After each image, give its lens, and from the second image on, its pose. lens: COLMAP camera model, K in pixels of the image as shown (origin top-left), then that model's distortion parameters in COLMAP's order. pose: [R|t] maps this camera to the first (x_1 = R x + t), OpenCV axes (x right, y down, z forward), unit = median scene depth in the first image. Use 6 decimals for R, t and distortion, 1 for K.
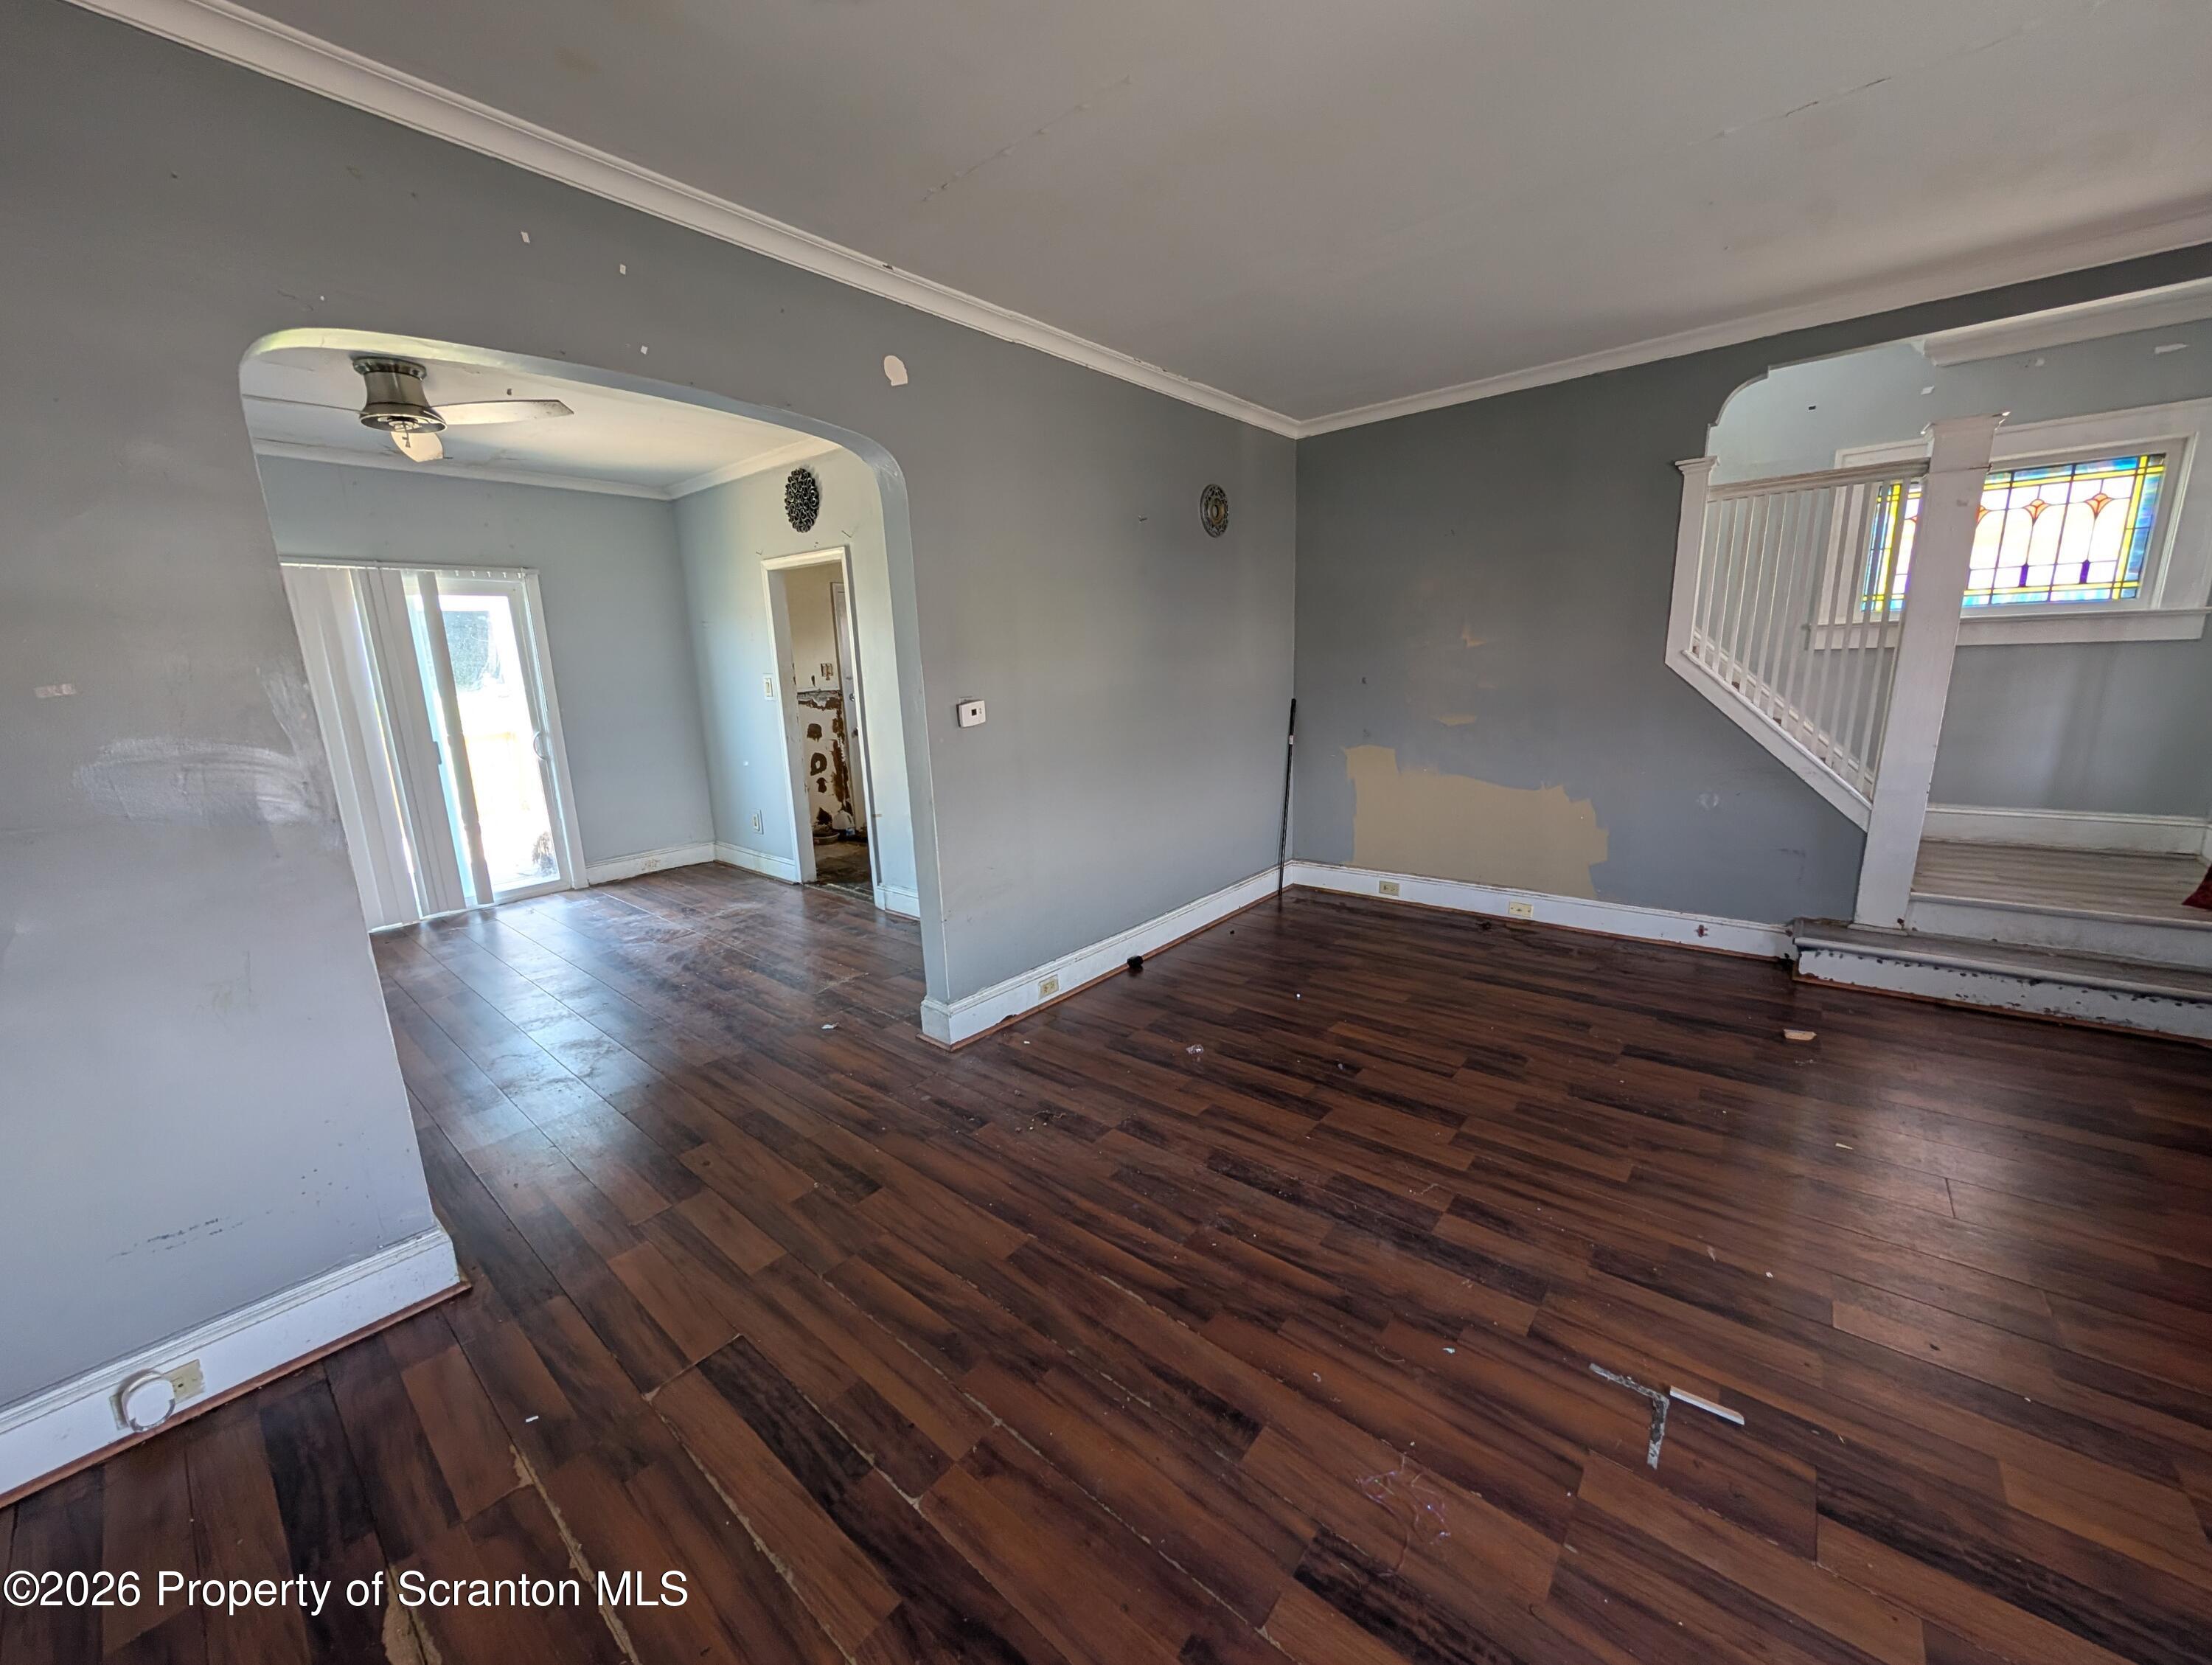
lens RADIAL K [[847.0, 0, 1106.0], [0, 847.0, 832.5], [0, 0, 1]] dist [-0.003374, 0.000240]
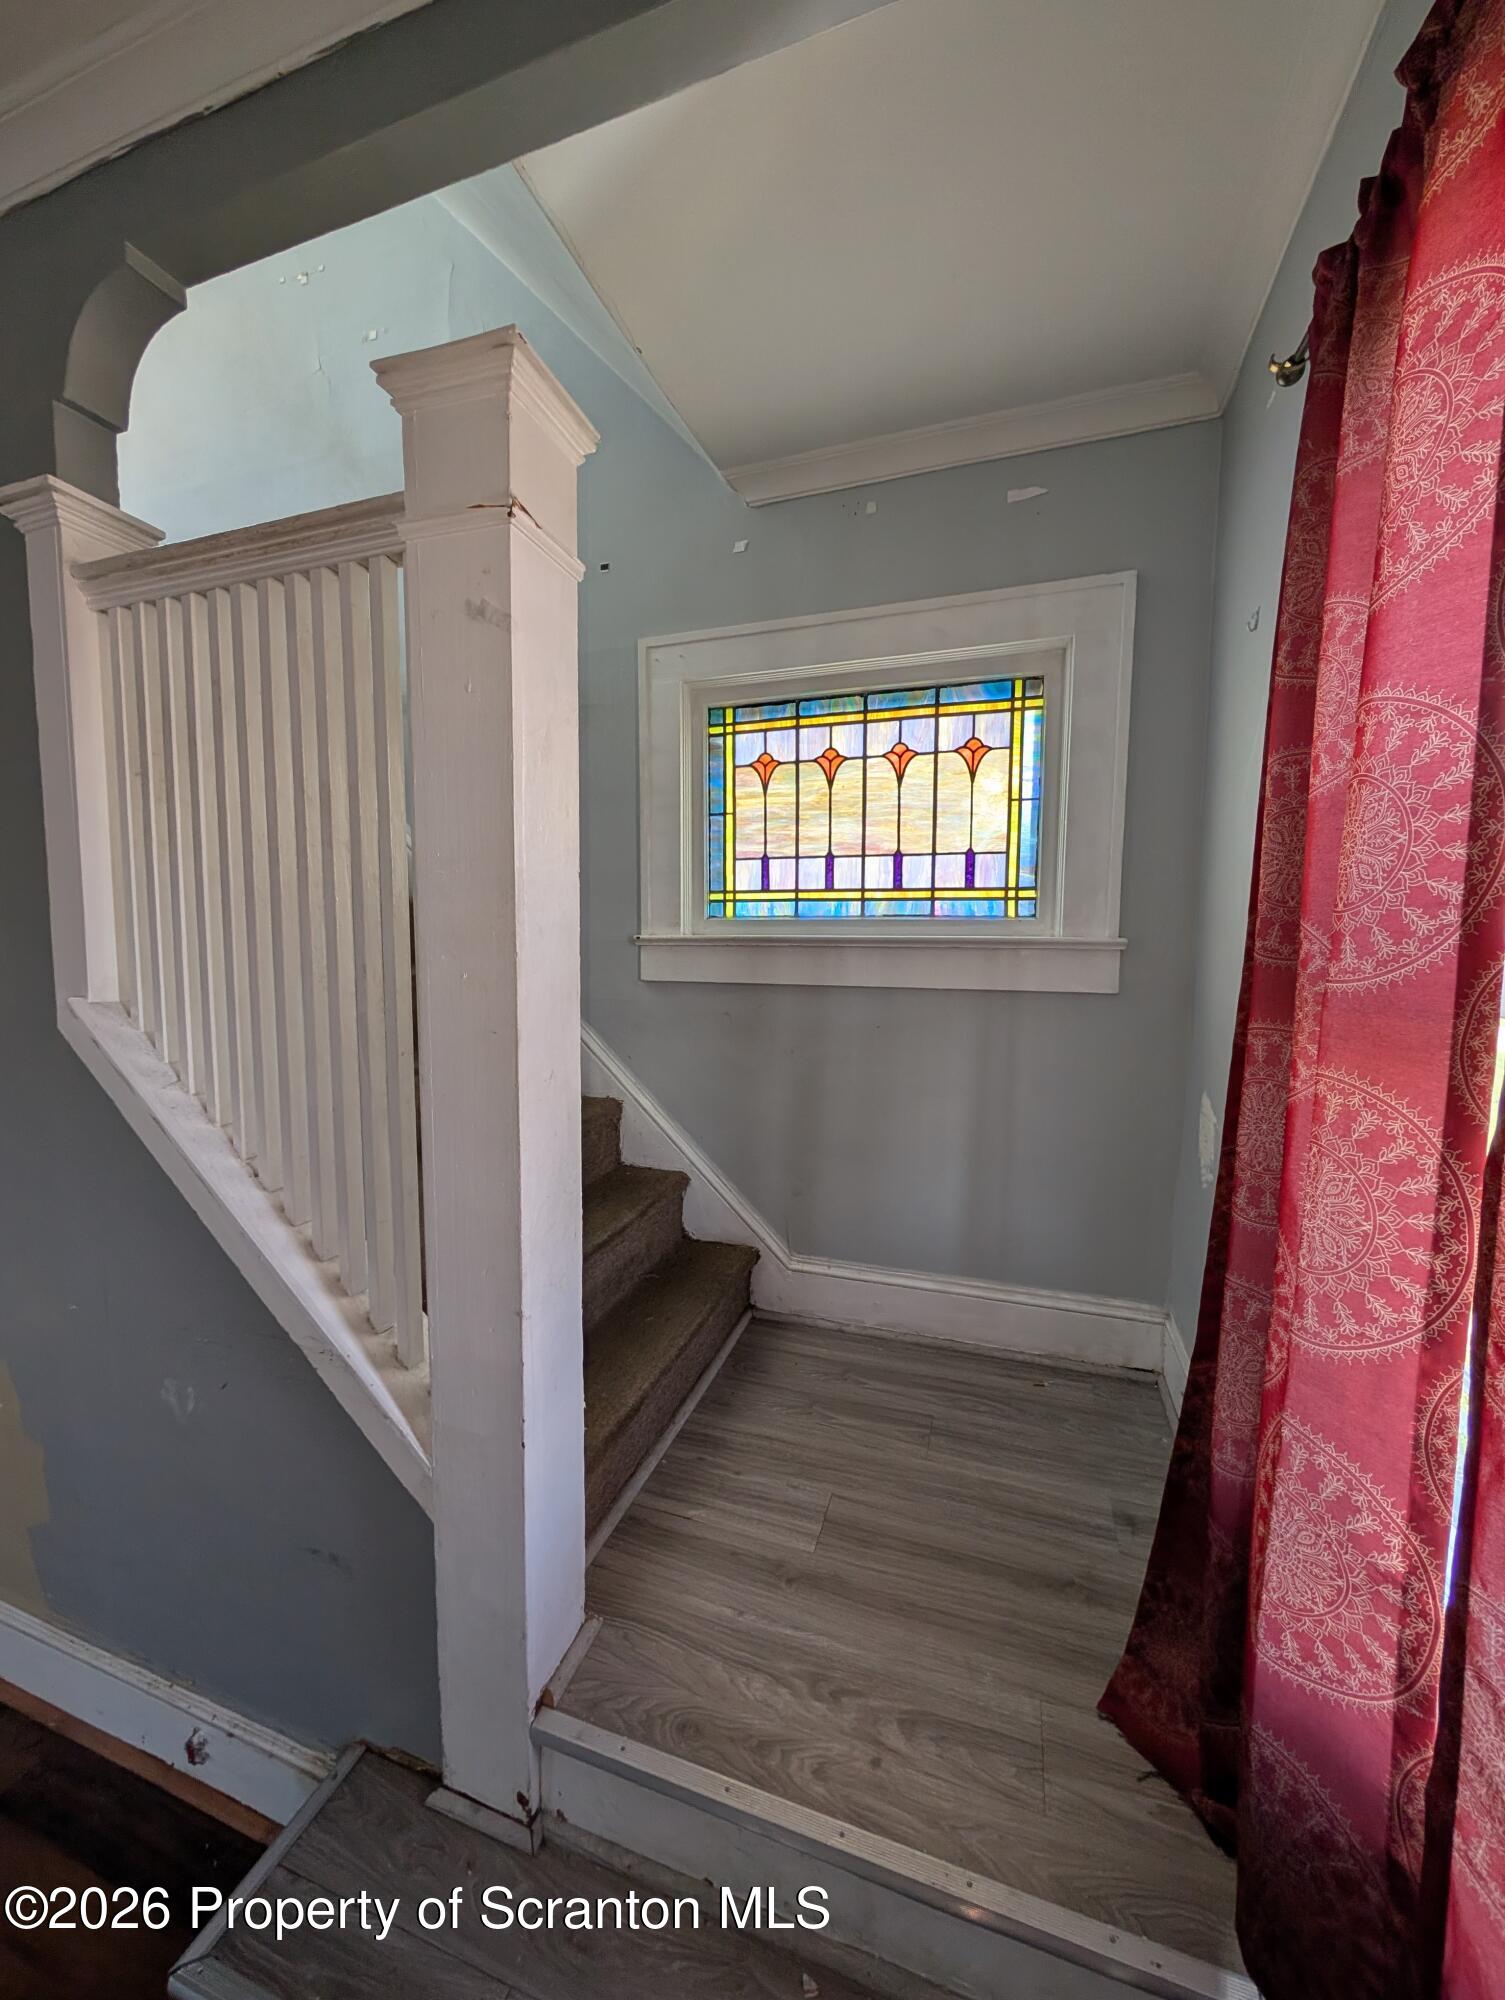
lens RADIAL K [[765.8, 0, 756.6], [0, 765.8, 987.0], [0, 0, 1]] dist [-0.003374, 0.000240]
pose [[0.931968, 0.014425, 0.362252, 0.828069], [0.034439, 0.991167, -0.128071, -0.165291], [-0.360900, 0.131834, 0.923239, 0.574092]]
